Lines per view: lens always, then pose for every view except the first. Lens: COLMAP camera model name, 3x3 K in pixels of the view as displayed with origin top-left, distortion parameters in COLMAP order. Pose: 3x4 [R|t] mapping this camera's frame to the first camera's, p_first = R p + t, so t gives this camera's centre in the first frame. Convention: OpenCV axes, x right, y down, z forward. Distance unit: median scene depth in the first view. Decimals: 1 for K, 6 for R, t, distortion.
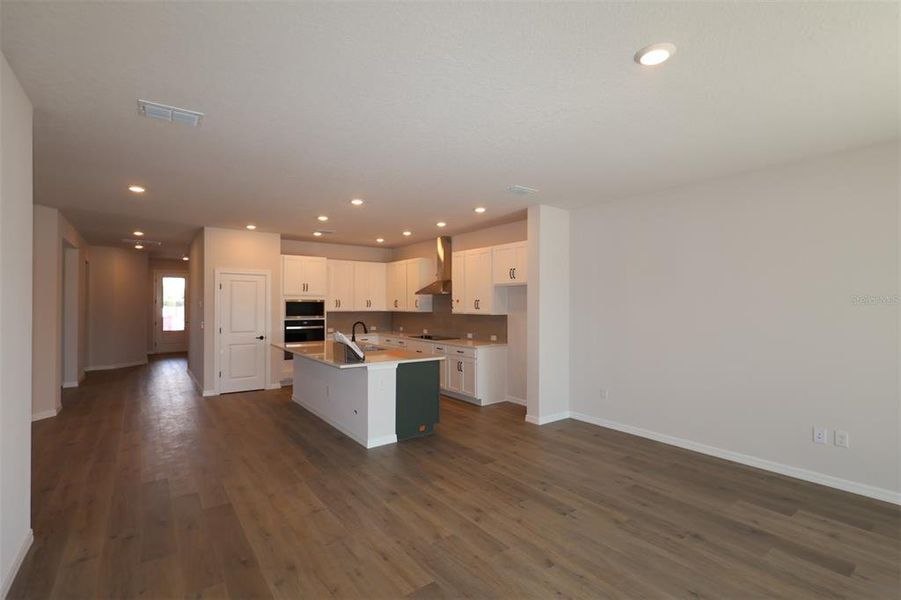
lens RADIAL K [[420.0, 0, 449.4], [0, 420.0, 302.5], [0, 0, 1]] dist [-0.003268, 0.000646]
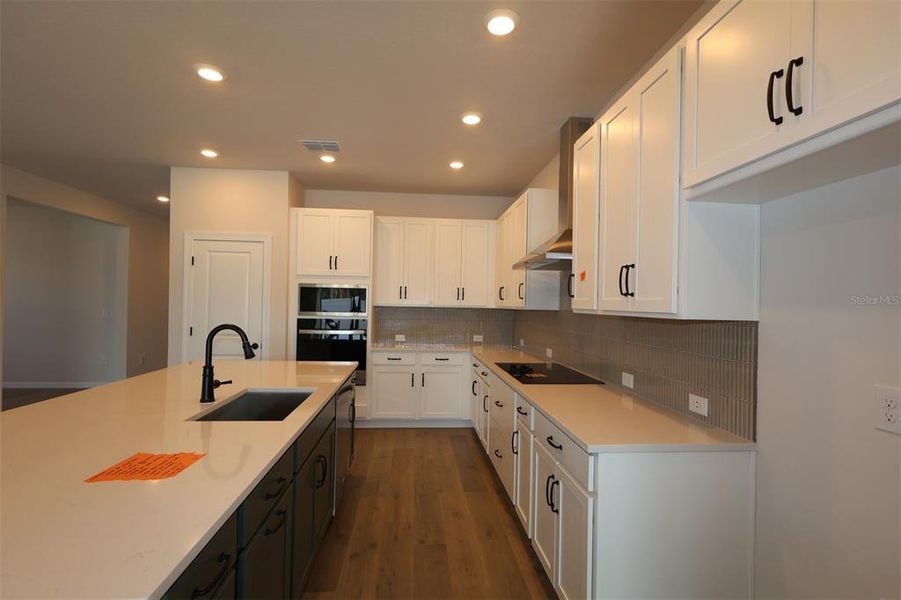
lens RADIAL K [[420.0, 0, 449.4], [0, 420.0, 302.5], [0, 0, 1]] dist [-0.003268, 0.000646]
pose [[0.853676, 0.010740, -0.520693, 0.122960], [-0.014179, 0.999896, -0.002623, 0.023815], [0.520611, 0.009622, 0.853740, 0.772285]]
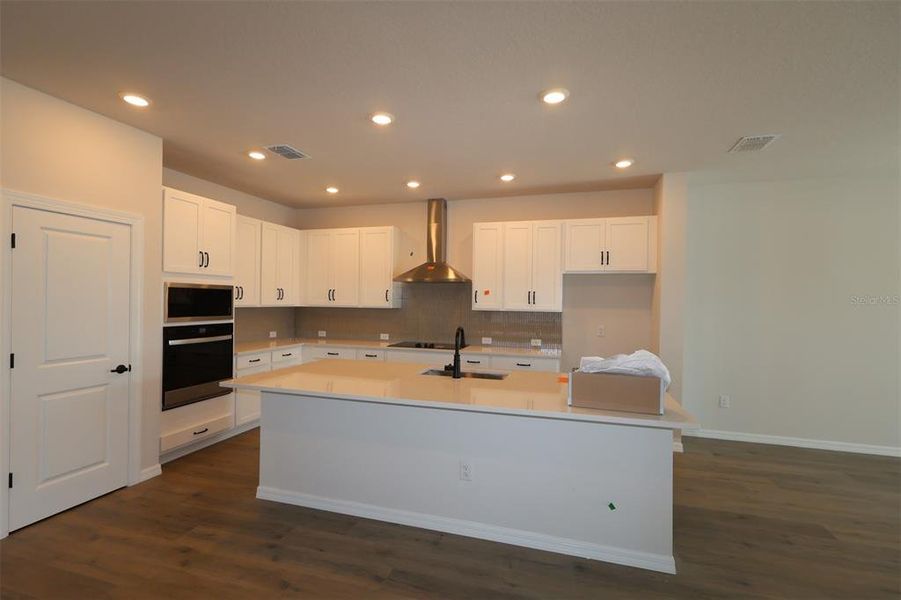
lens RADIAL K [[420.0, 0, 449.4], [0, 420.0, 302.5], [0, 0, 1]] dist [-0.003268, 0.000646]
pose [[0.801138, 0.004388, 0.598463, -0.534346], [-0.014299, 0.999828, 0.011810, 0.006788], [-0.598308, -0.018019, 0.801063, 0.555724]]
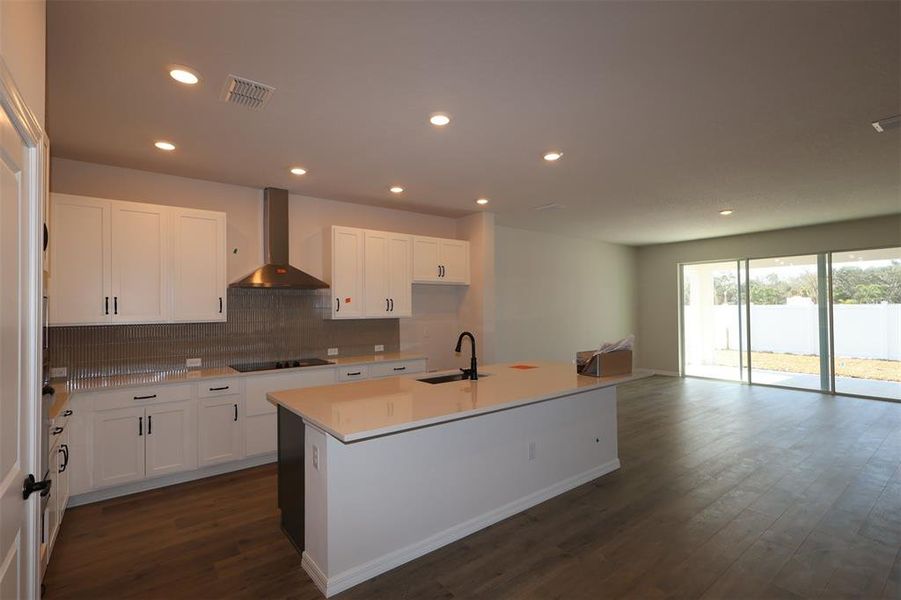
lens RADIAL K [[420.0, 0, 449.4], [0, 420.0, 302.5], [0, 0, 1]] dist [-0.003268, 0.000646]
pose [[-0.025014, 0.009336, 0.999644, -0.775178], [0.003190, 0.999952, -0.009259, 0.008051], [-0.999682, 0.002957, -0.025043, 1.006473]]
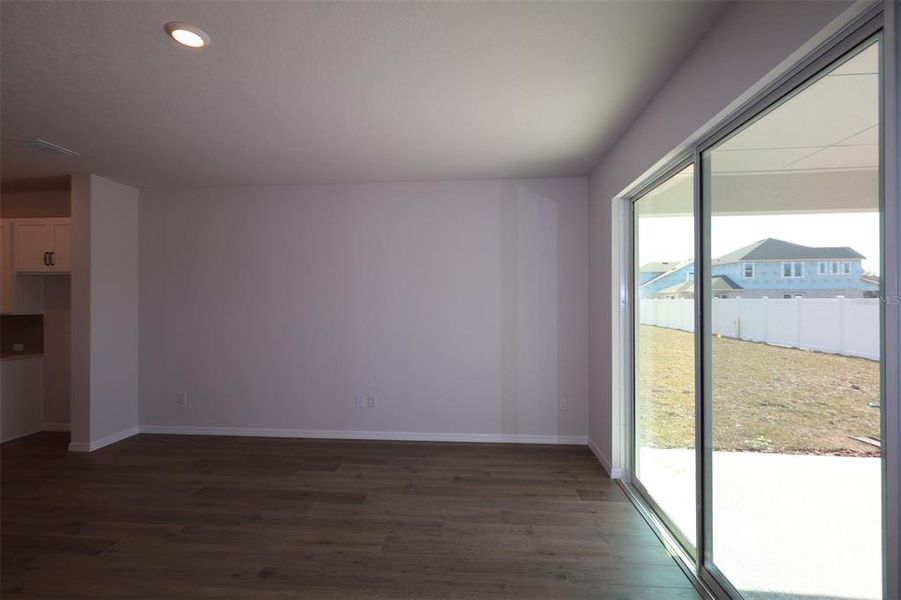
lens RADIAL K [[420.0, 0, 449.4], [0, 420.0, 302.5], [0, 0, 1]] dist [-0.003268, 0.000646]
pose [[0.655641, -0.002398, 0.755069, 0.054455], [-0.000437, 0.999994, 0.003556, 0.005888], [-0.755073, -0.002661, 0.655635, -0.028426]]
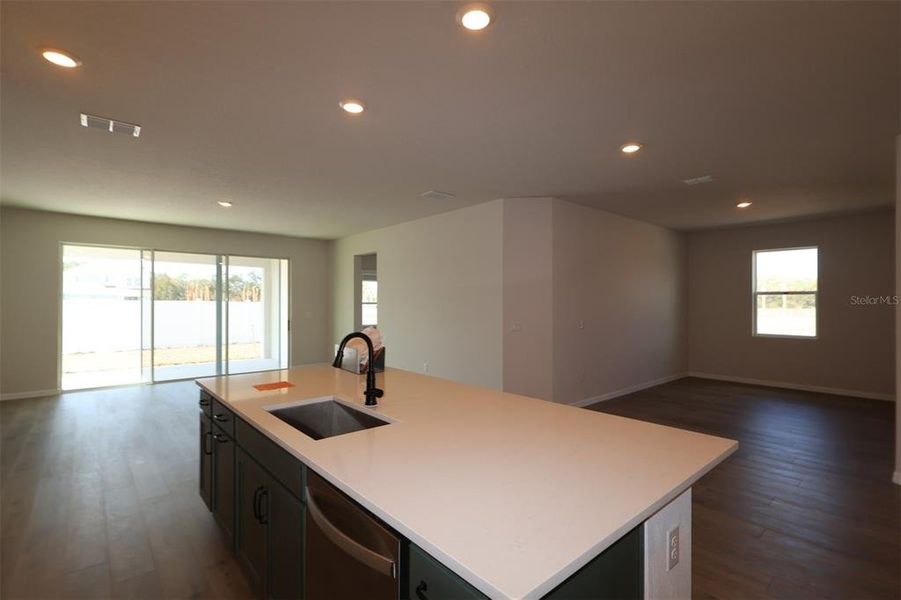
lens RADIAL K [[420.0, 0, 449.4], [0, 420.0, 302.5], [0, 0, 1]] dist [-0.003268, 0.000646]
pose [[-0.995668, -0.008712, -0.092576, -0.242886], [-0.007942, 0.999931, -0.008679, 0.020014], [0.092645, -0.007906, -0.995668, 1.341803]]
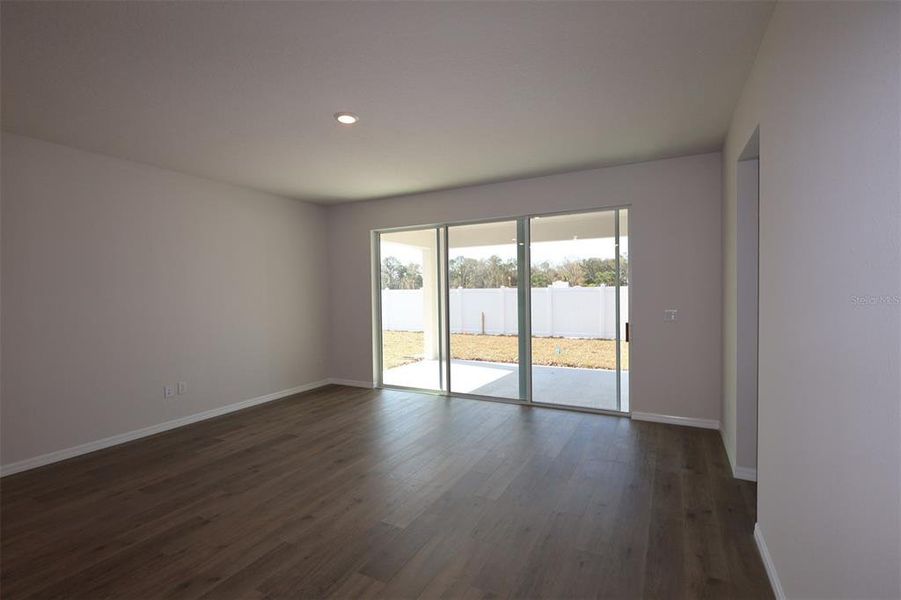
lens RADIAL K [[420.0, 0, 449.4], [0, 420.0, 302.5], [0, 0, 1]] dist [-0.003268, 0.000646]
pose [[-0.436391, -0.023266, 0.899456, -0.370090], [0.009629, 0.999488, 0.030526, 0.010642], [-0.899706, 0.021982, -0.435943, 0.463793]]
